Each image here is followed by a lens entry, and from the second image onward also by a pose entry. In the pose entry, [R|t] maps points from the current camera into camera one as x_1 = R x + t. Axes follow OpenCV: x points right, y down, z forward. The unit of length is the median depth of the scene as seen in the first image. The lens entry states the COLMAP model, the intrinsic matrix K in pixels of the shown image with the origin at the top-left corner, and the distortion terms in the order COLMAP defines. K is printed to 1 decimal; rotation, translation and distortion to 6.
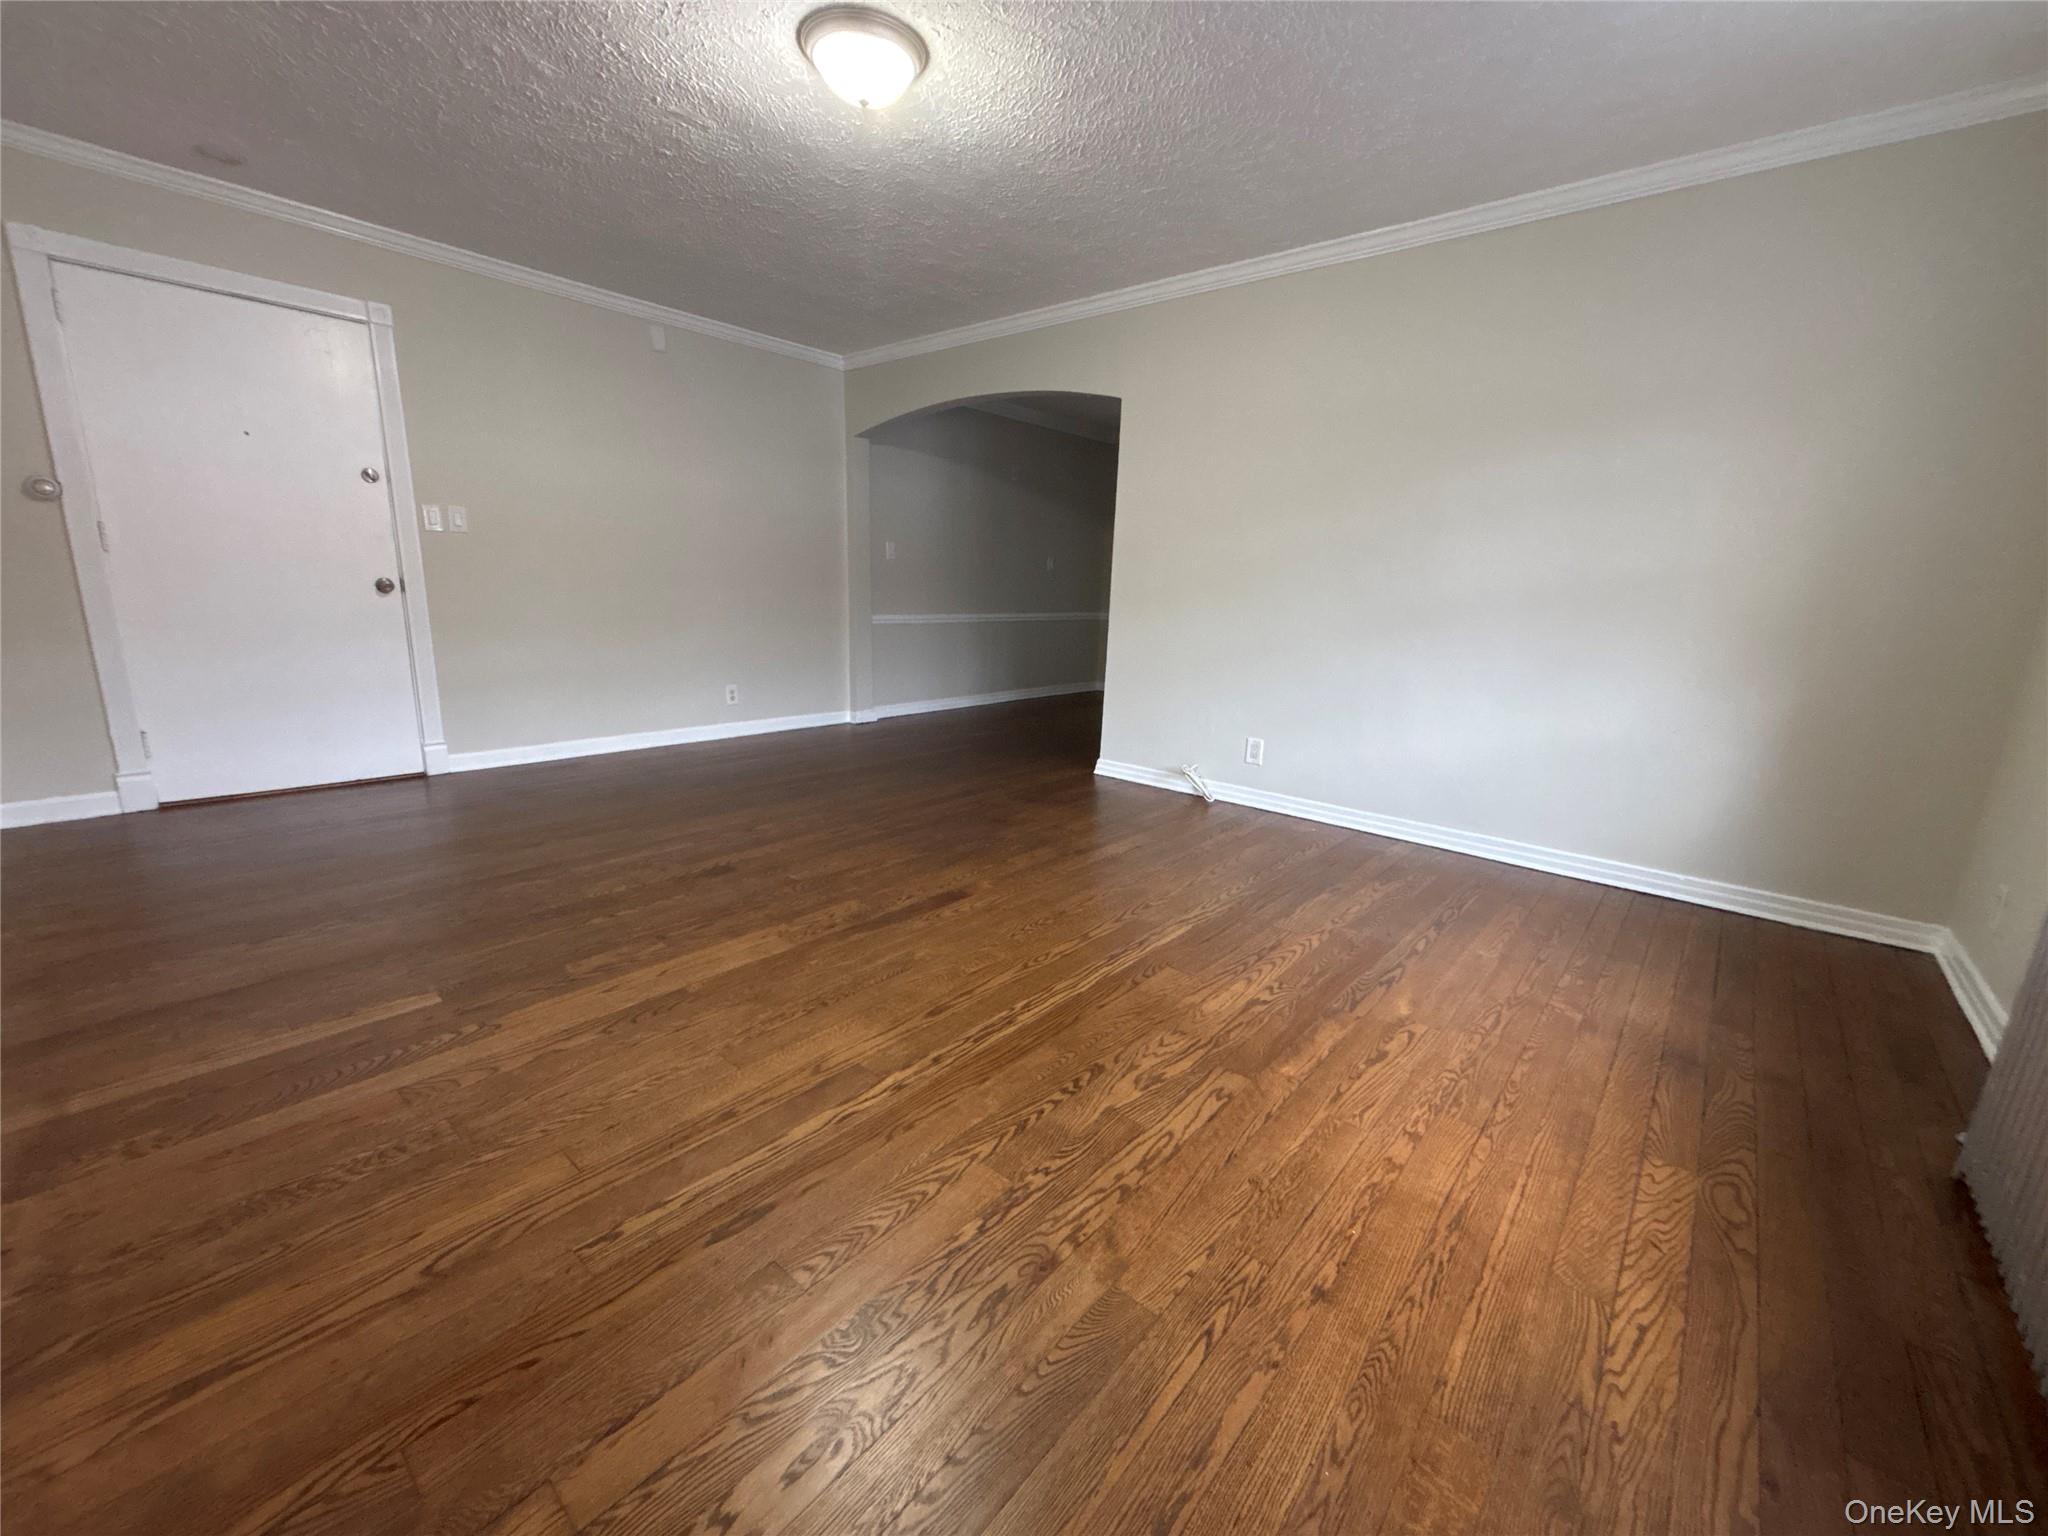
lens RADIAL K [[824.3, 0, 1031.3], [0, 824.3, 768.1], [0, 0, 1]] dist [-0.001236, 0.001771]
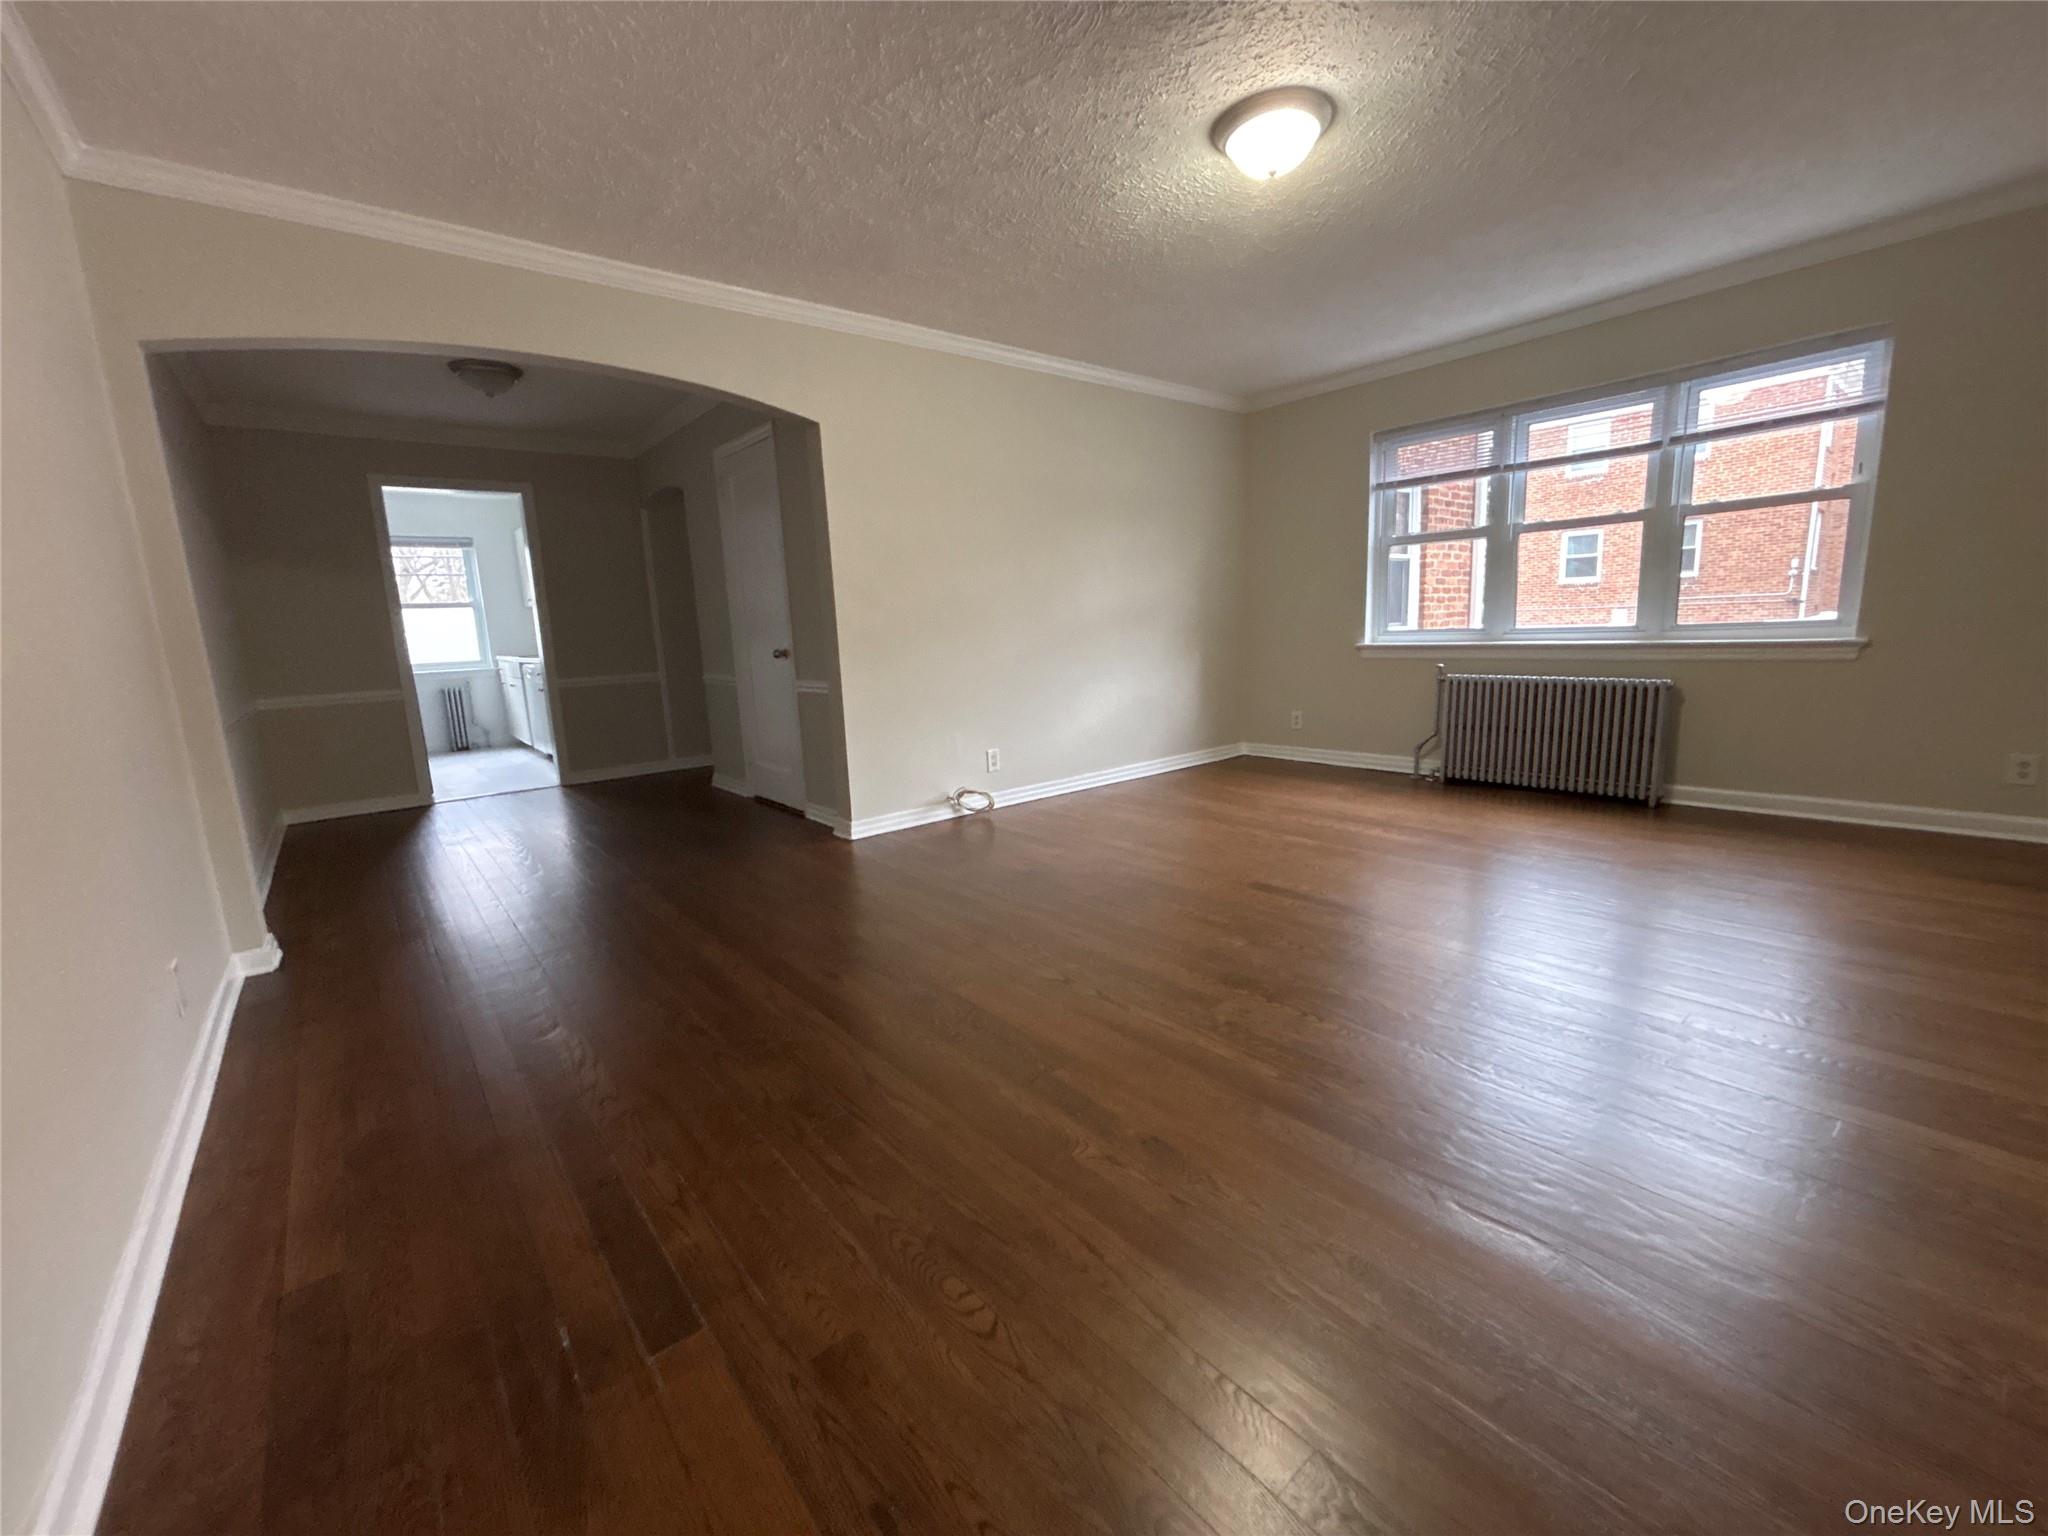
lens RADIAL K [[824.3, 0, 1018.5], [0, 824.3, 765.8], [0, 0, 1]] dist [-0.001236, 0.001771]
pose [[0.180138, -0.210943, 0.960757, -0.863288], [0.266197, 0.950742, 0.158834, -0.193854], [-0.946937, 0.227139, 0.227418, 0.733751]]
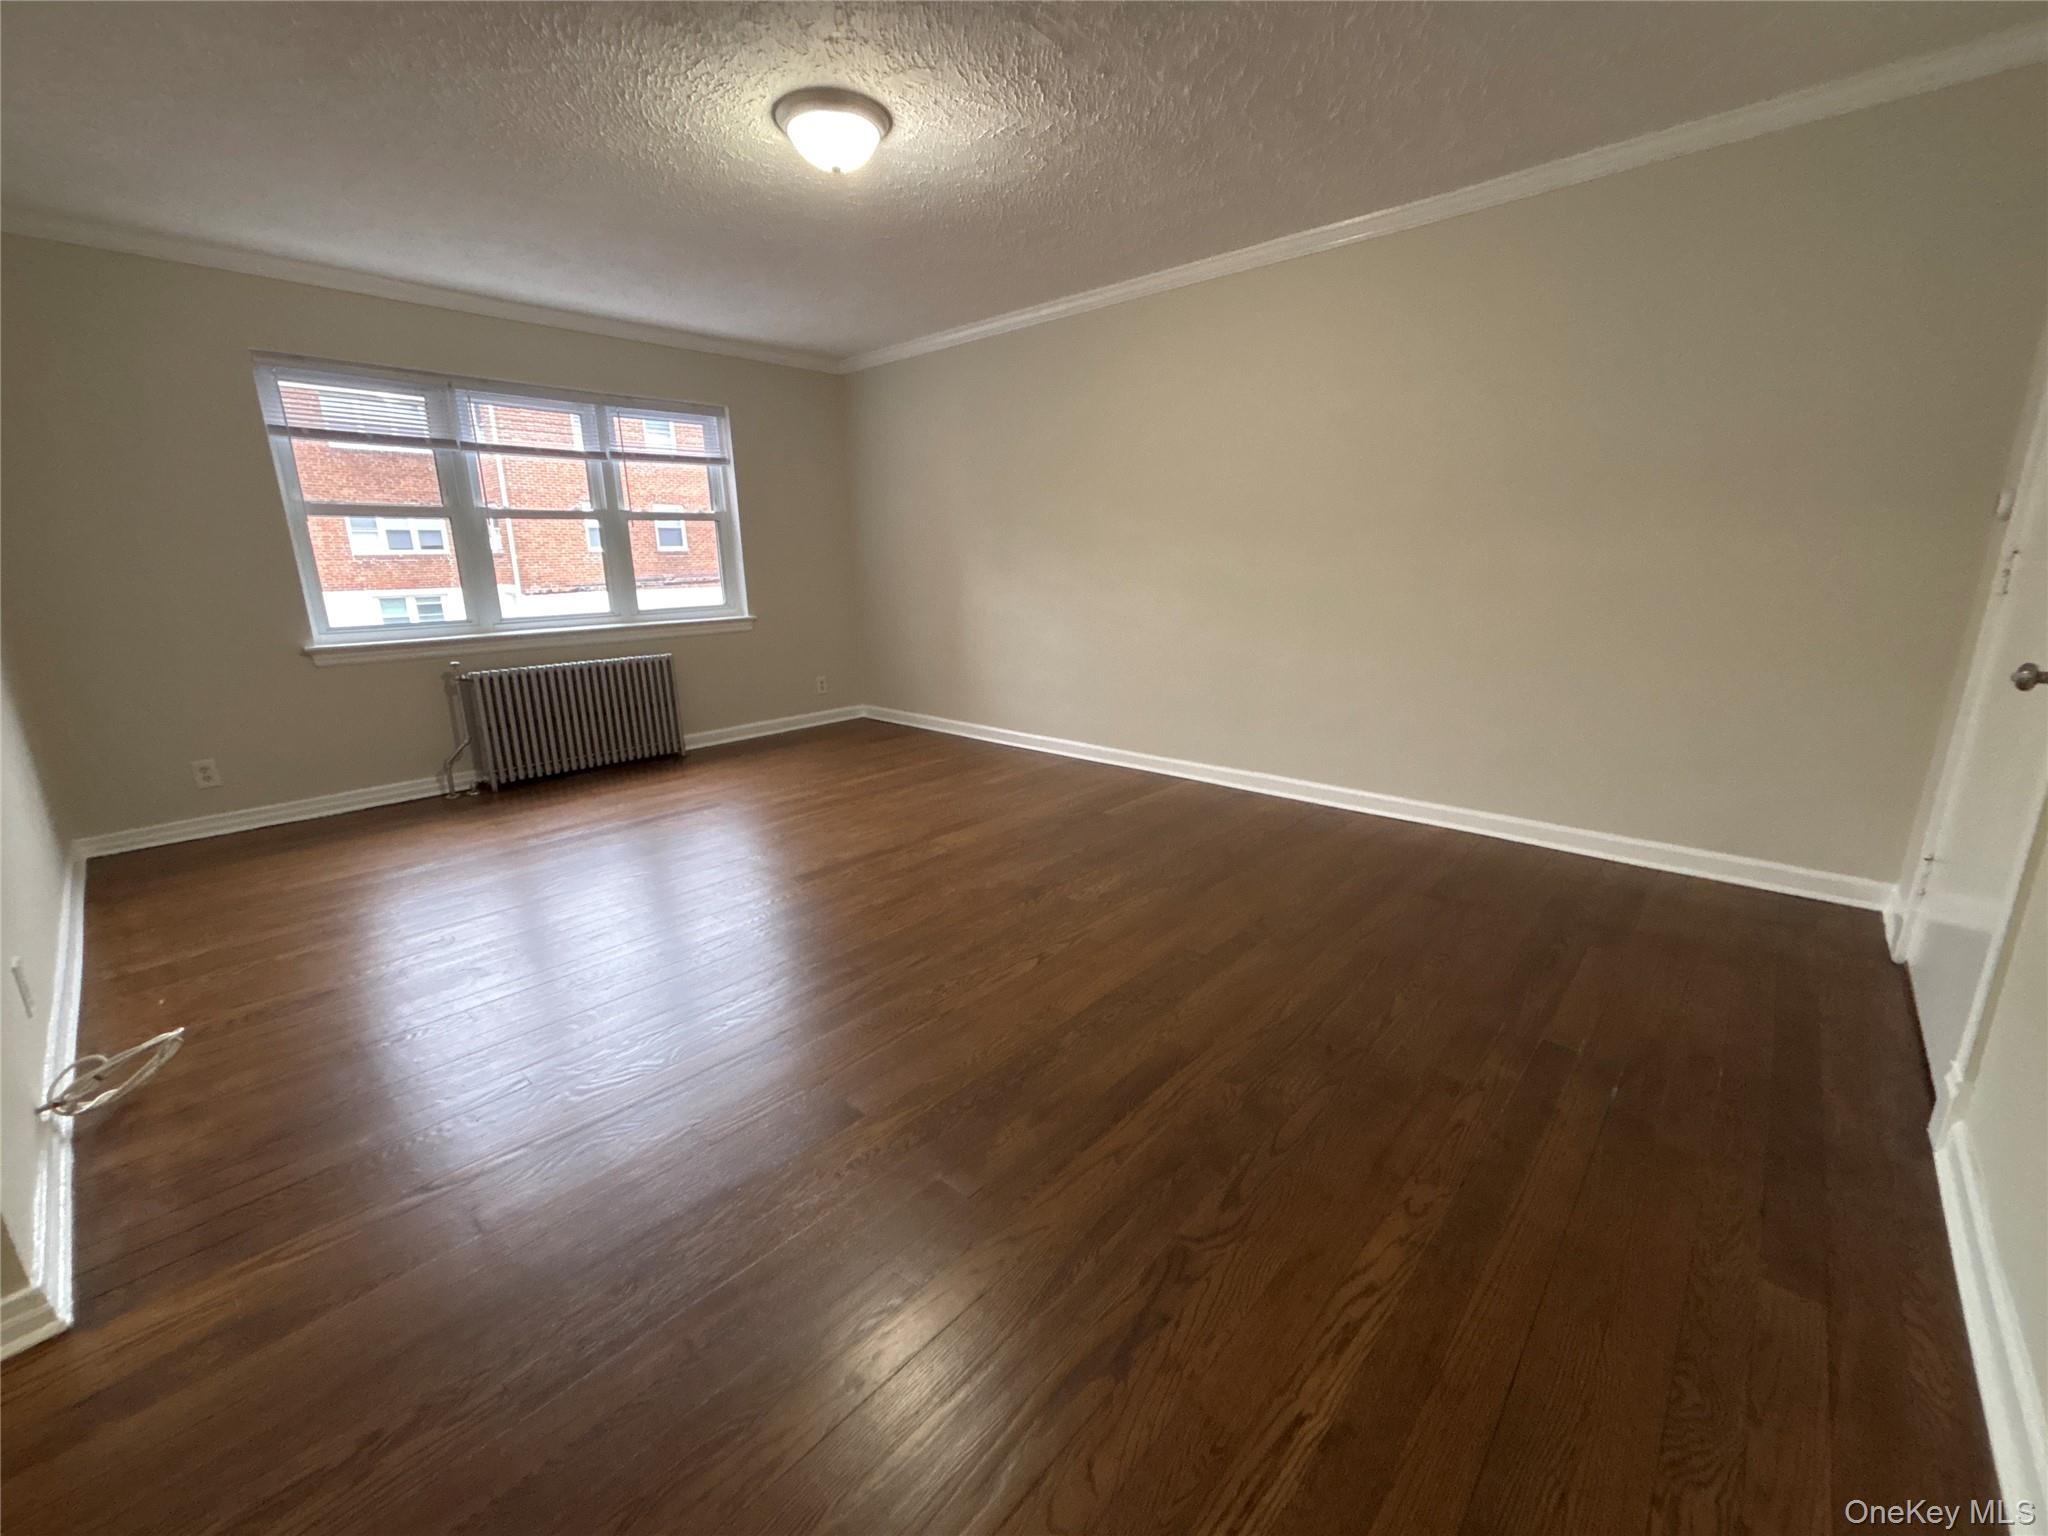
lens RADIAL K [[824.3, 0, 1024.8], [0, 824.3, 768.1], [0, 0, 1]] dist [-0.001236, 0.001771]
pose [[-0.999008, -0.031163, 0.031822, -0.300863], [-0.013102, 0.888469, 0.458750, -0.356640], [-0.042569, 0.457878, -0.887995, 1.378530]]
